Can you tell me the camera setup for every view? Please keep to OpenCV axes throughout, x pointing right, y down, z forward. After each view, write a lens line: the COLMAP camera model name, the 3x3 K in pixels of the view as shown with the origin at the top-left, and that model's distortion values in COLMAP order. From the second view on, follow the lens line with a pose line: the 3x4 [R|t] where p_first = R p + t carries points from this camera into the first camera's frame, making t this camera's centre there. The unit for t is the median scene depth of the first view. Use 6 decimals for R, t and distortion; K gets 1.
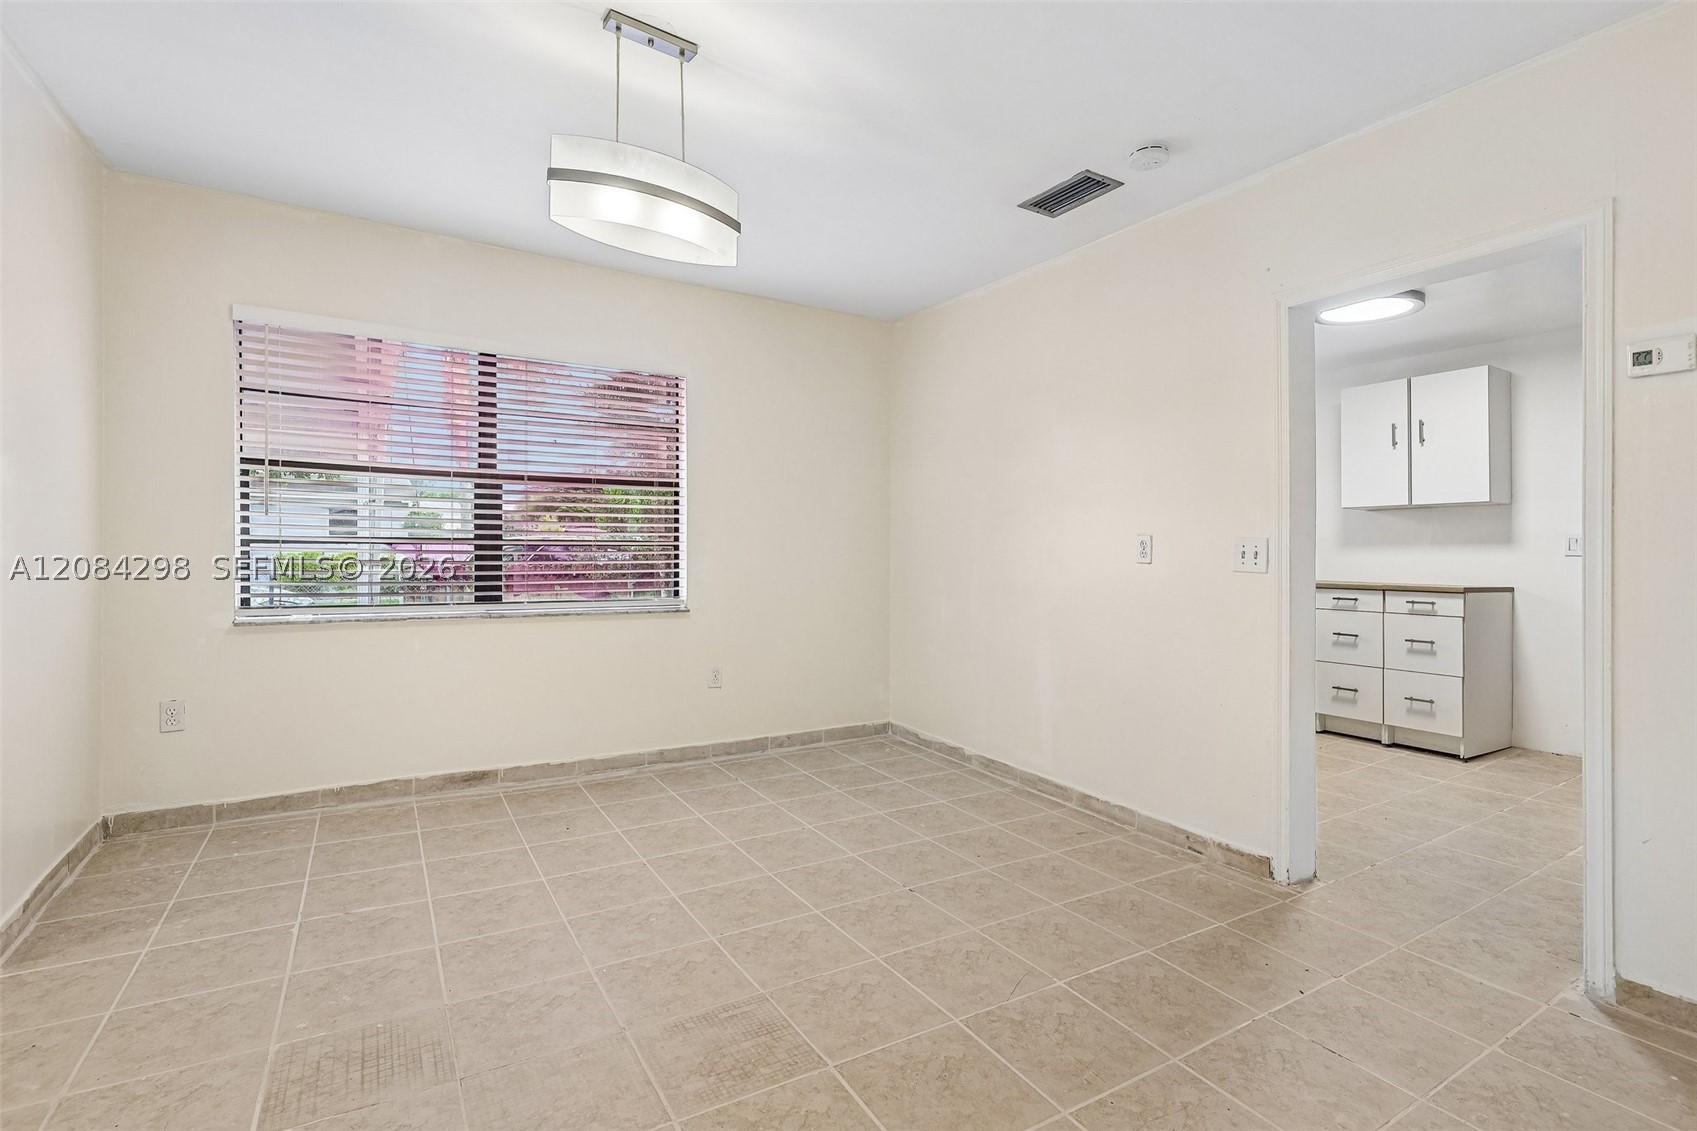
lens RADIAL K [[780.3, 0, 863.8], [0, 780.3, 546.7], [0, 0, 1]] dist [0.002239, -0.000423]
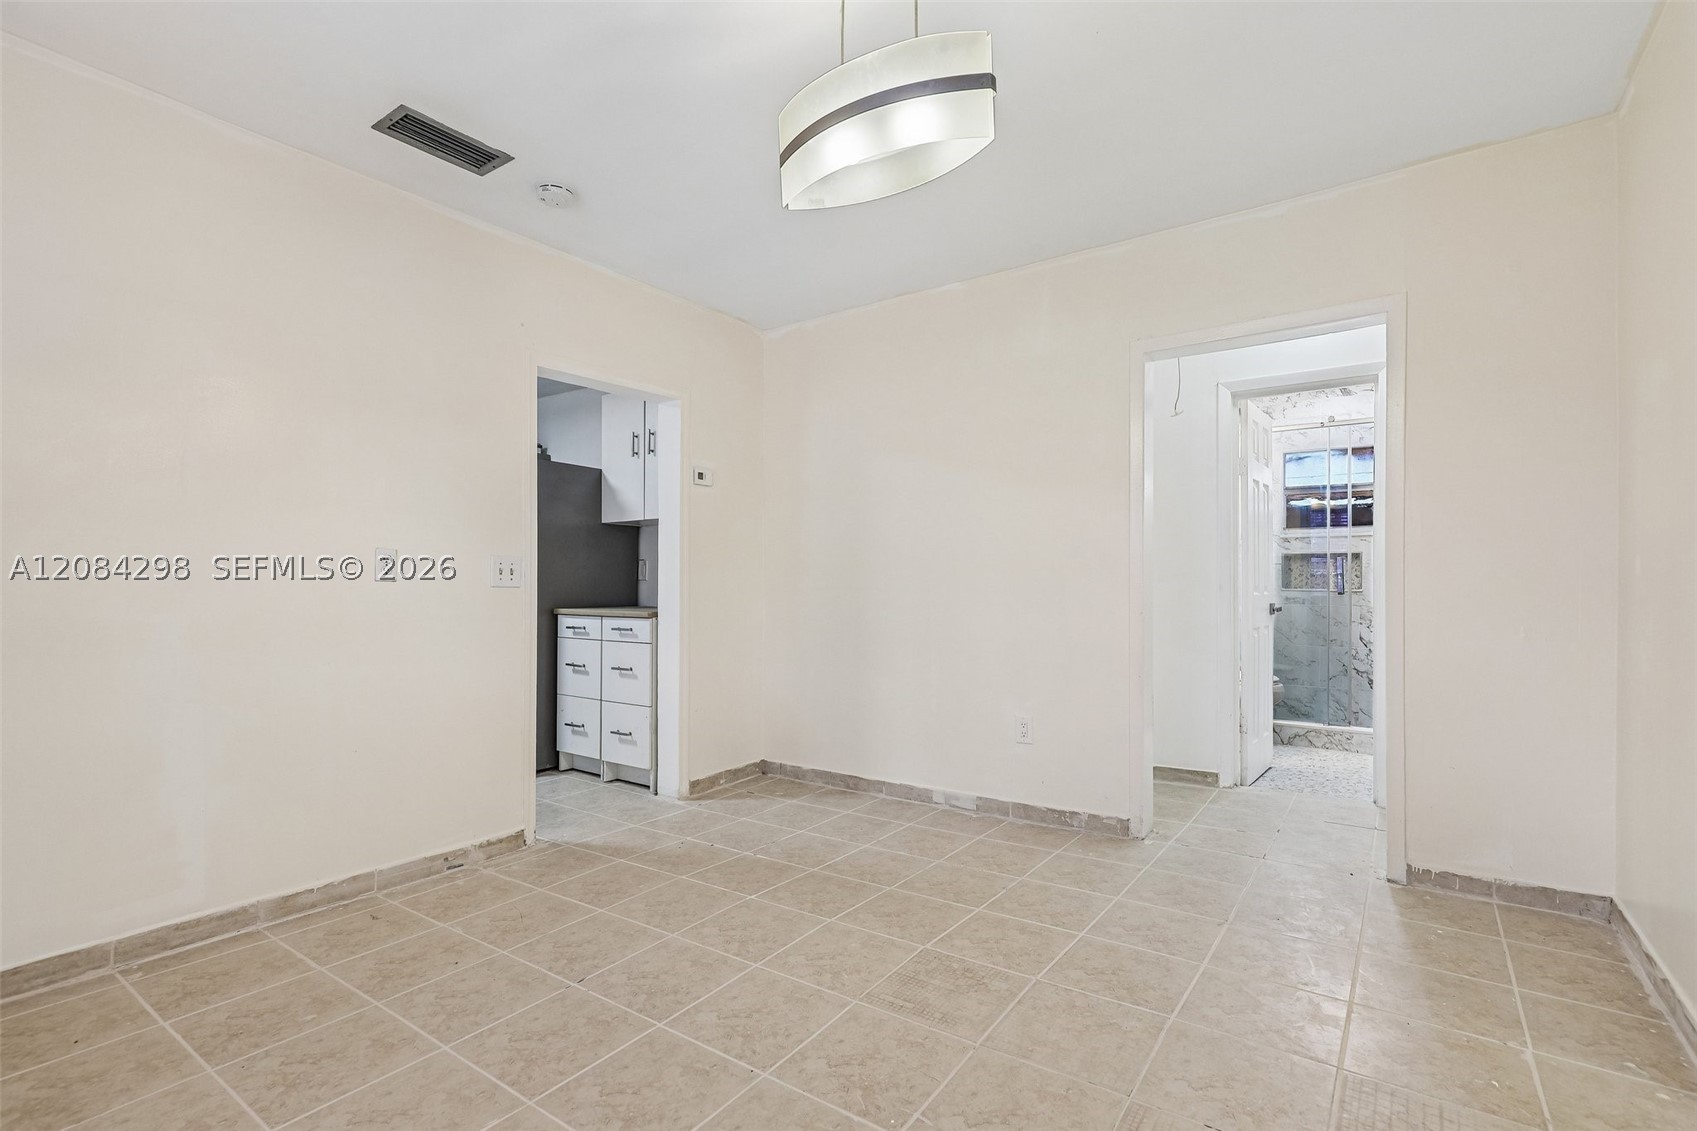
lens RADIAL K [[780.3, 0, 848.5], [0, 780.3, 595.1], [0, 0, 1]] dist [0.002239, -0.000423]
pose [[-0.376169, -0.022062, 0.926288, -0.621113], [-0.007576, 0.999756, 0.020735, 0.014172], [-0.926520, 0.000782, -0.376244, 0.821889]]
